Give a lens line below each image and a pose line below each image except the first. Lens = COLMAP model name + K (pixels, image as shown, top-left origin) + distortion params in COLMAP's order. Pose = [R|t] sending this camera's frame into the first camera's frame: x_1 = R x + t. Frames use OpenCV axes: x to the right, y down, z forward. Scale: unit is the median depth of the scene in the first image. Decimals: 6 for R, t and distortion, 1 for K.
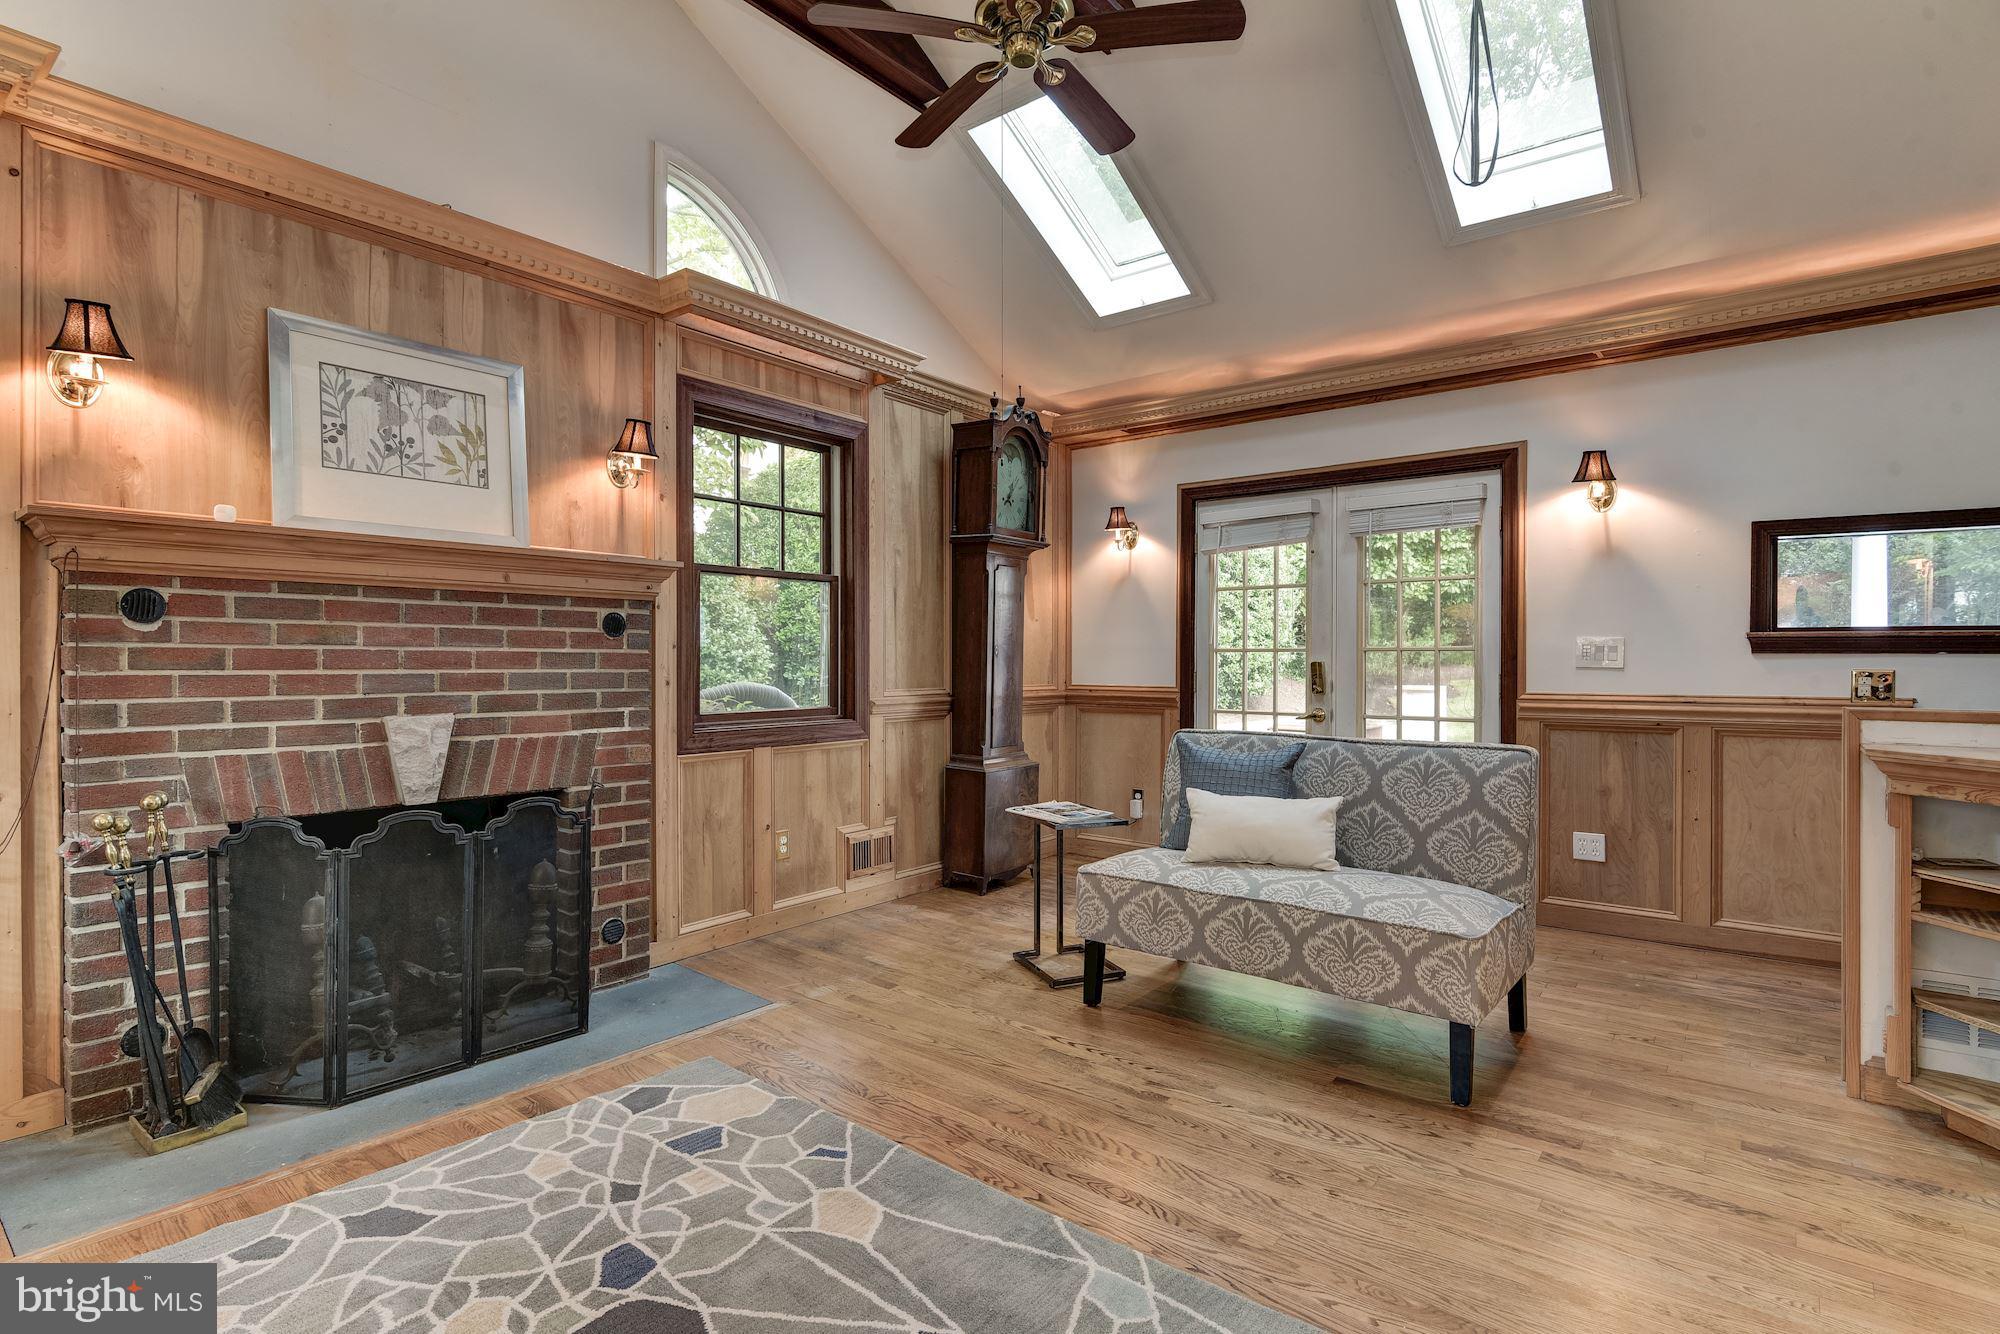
lens RADIAL K [[966.4, 0, 1000.0], [0, 966.4, 667.0], [0, 0, 1]] dist [-0.003334, -0.000696]
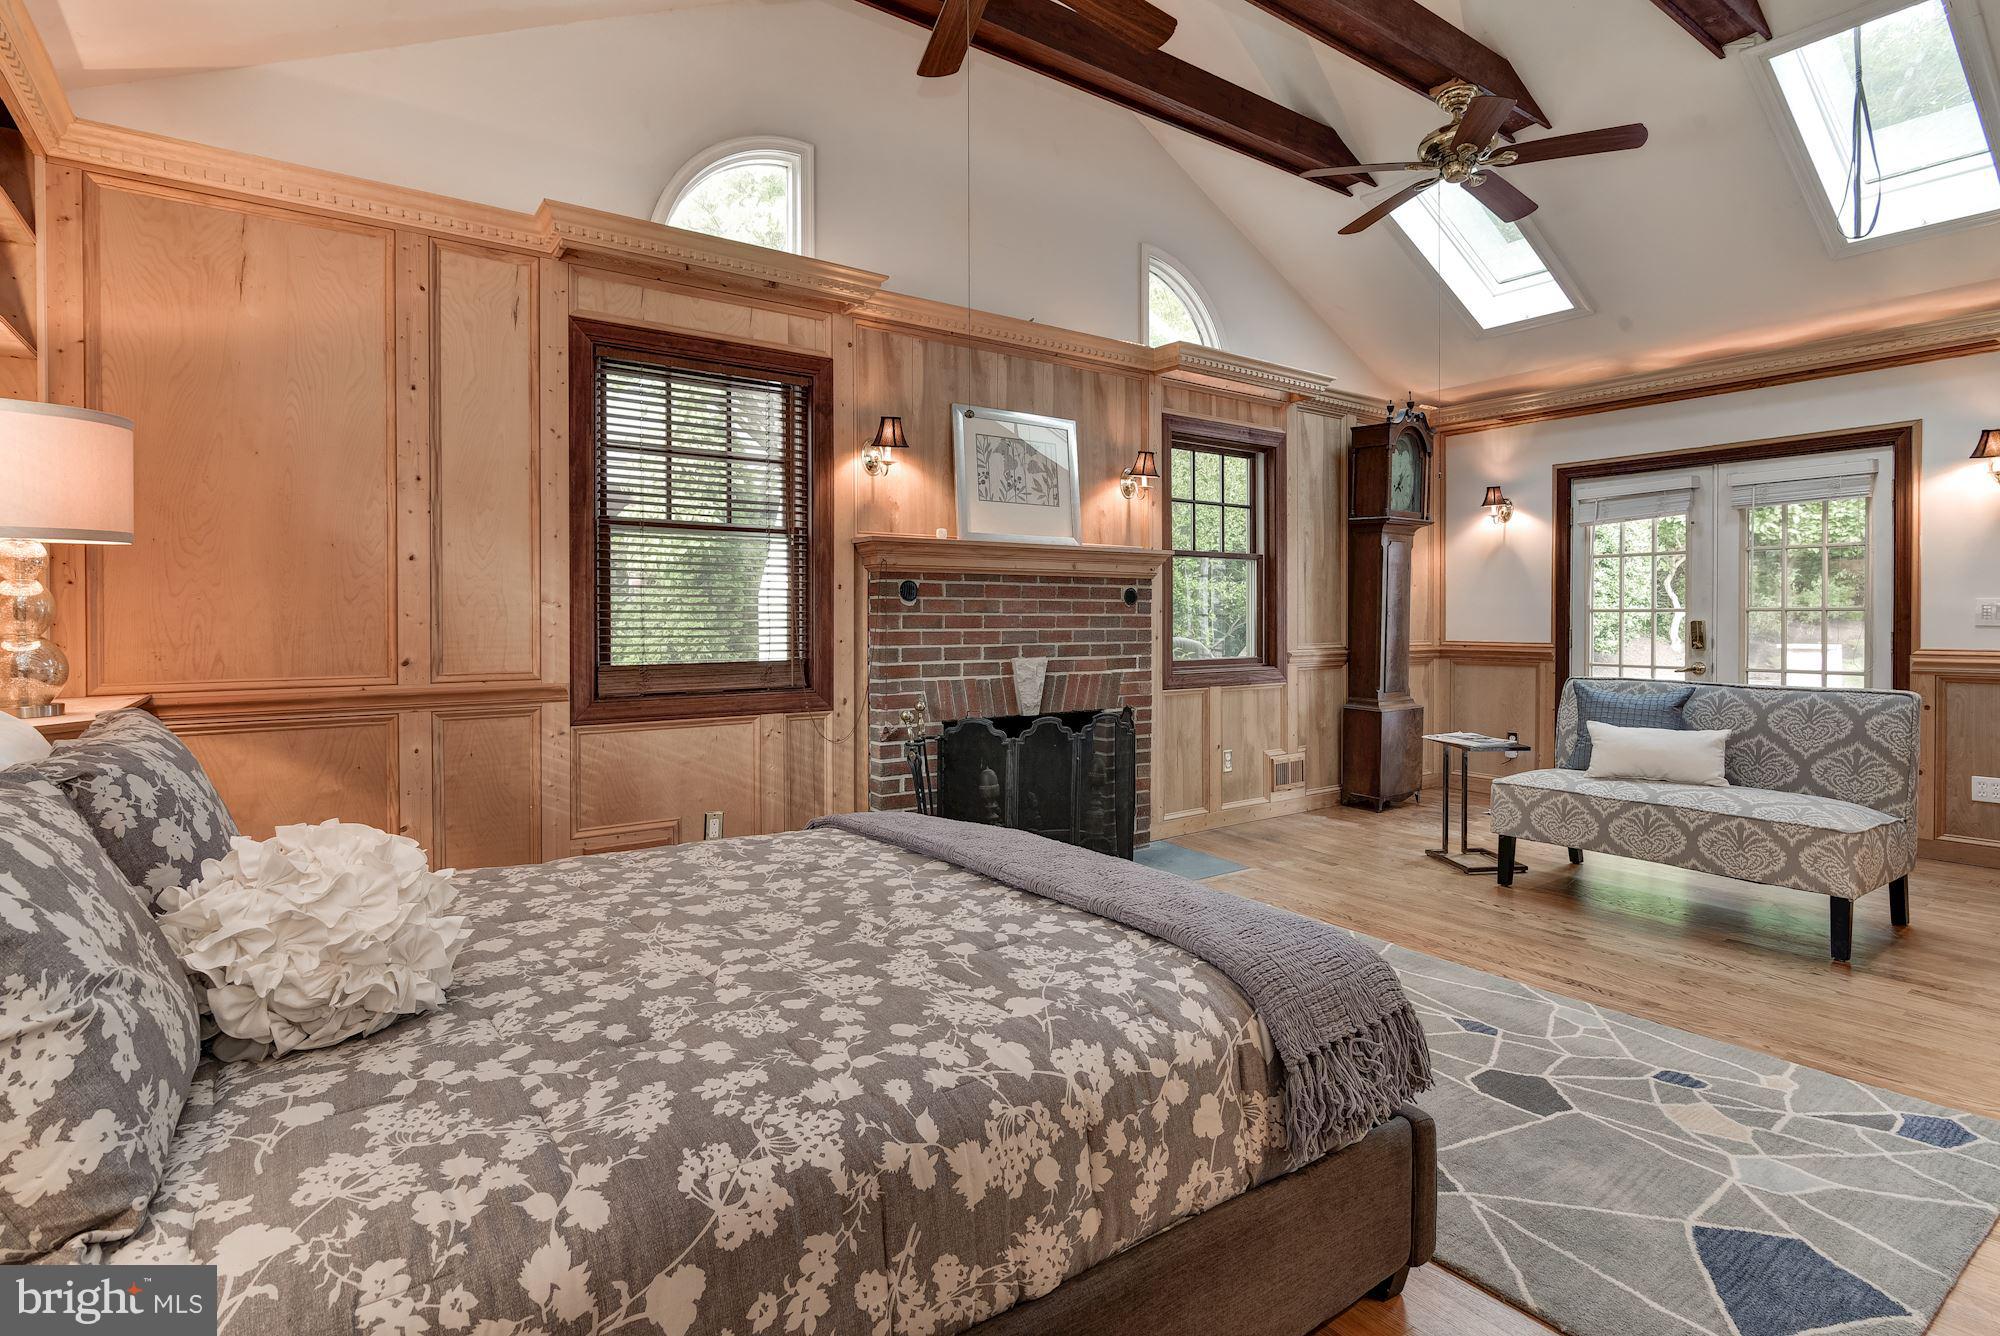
lens RADIAL K [[962.8, 0, 1004.2], [0, 962.8, 627.8], [0, 0, 1]] dist [-0.003264, -0.000904]
pose [[0.958781, -0.000107, -0.284147, -0.160672], [0.001090, 0.999994, 0.003302, -0.002337], [0.284145, -0.003475, 0.958775, -0.380446]]
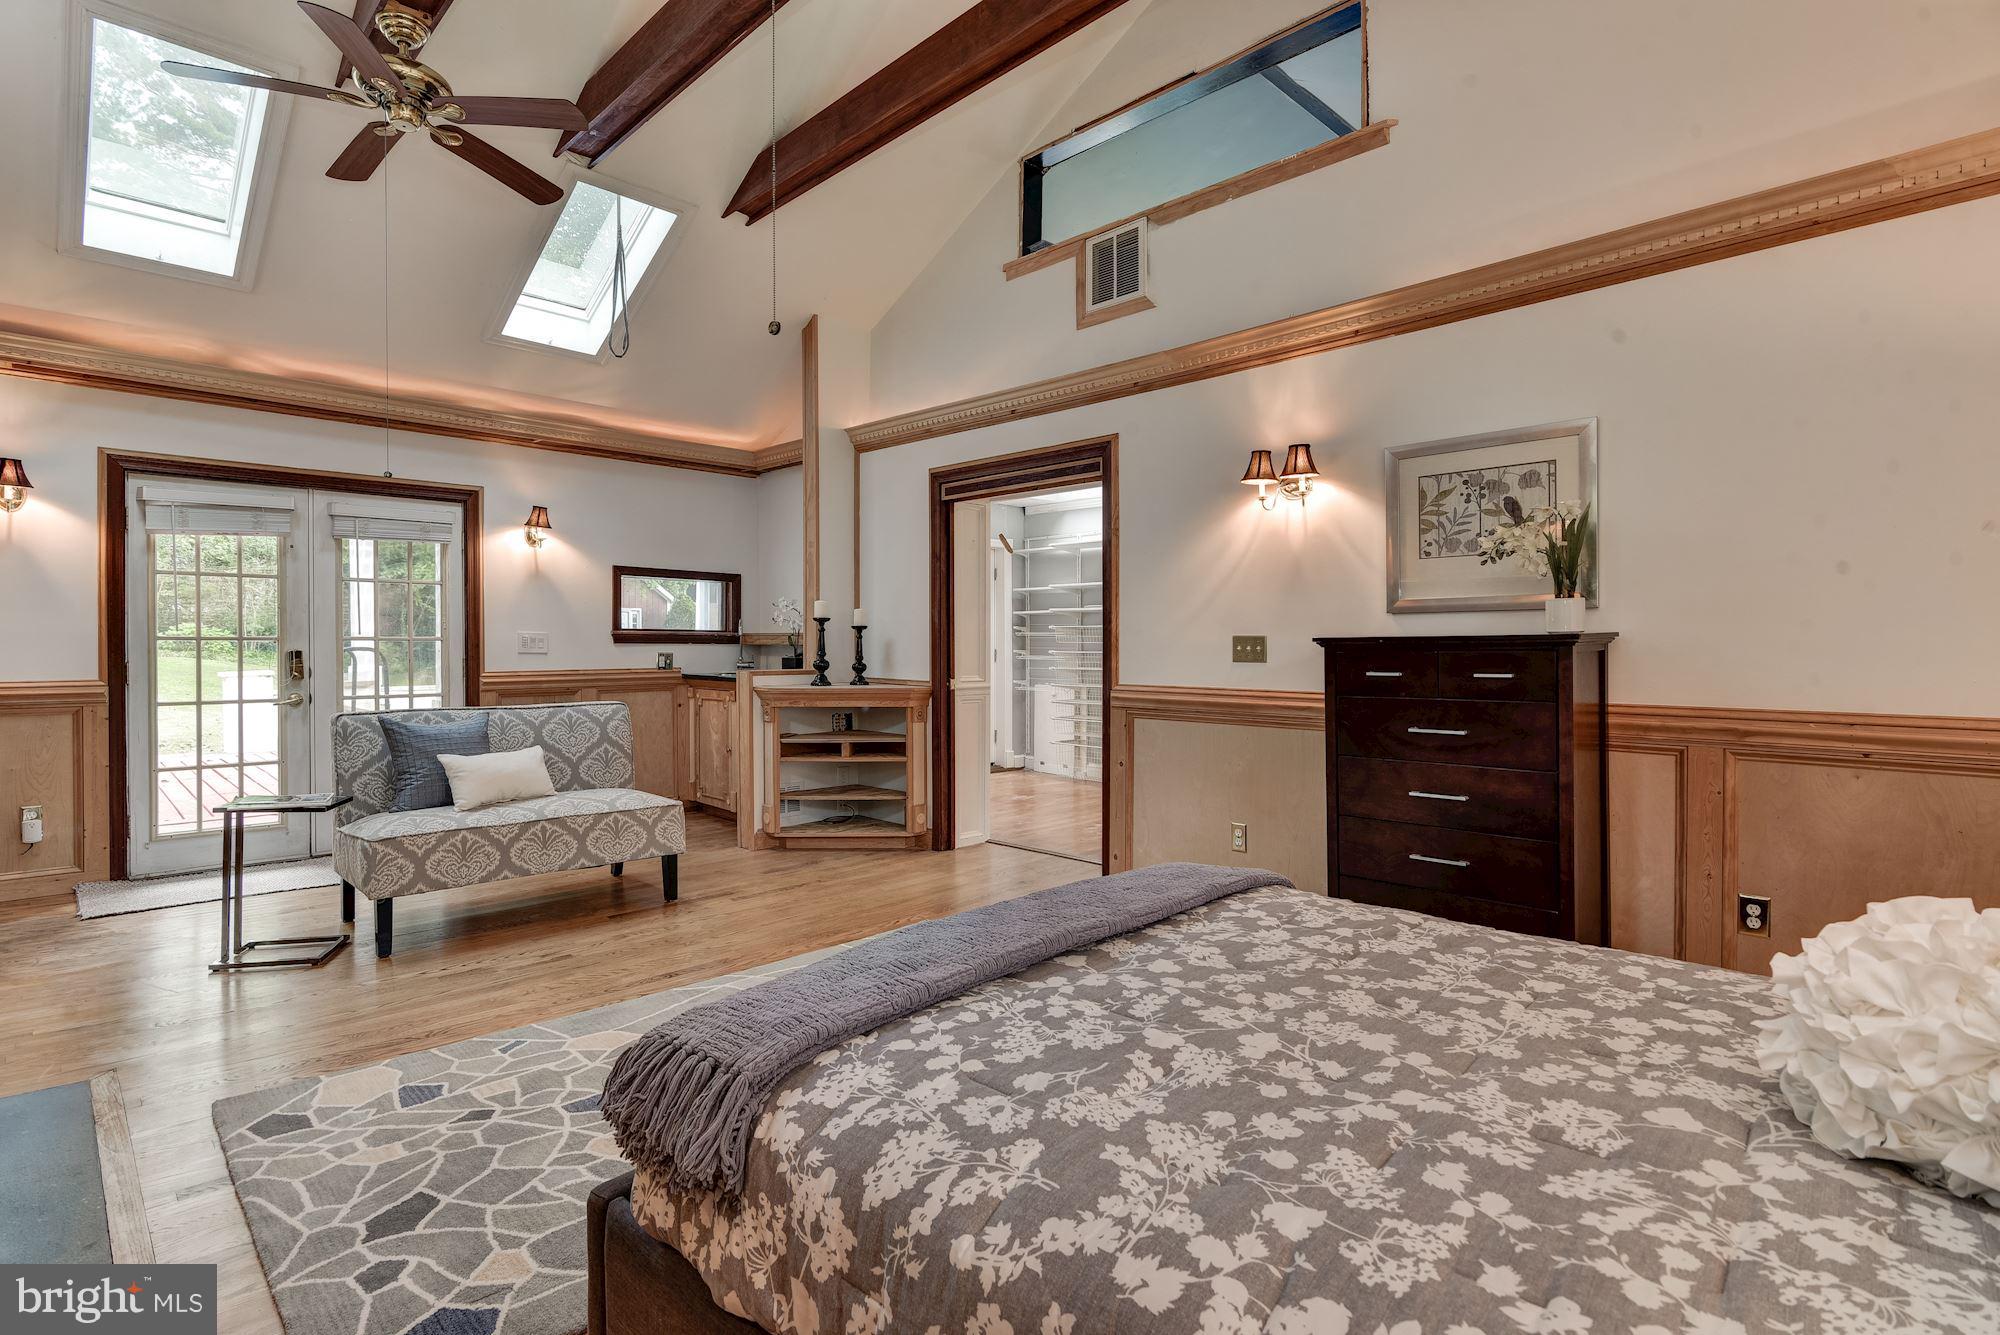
lens RADIAL K [[964.4, 0, 1000.0], [0, 964.4, 667.5], [0, 0, 1]] dist [-0.051835, 0.015178]
pose [[0.111982, -0.023204, 0.993439, -0.789083], [0.008044, 0.999716, 0.022444, -0.004653], [-0.993678, 0.005478, 0.112137, 0.141165]]
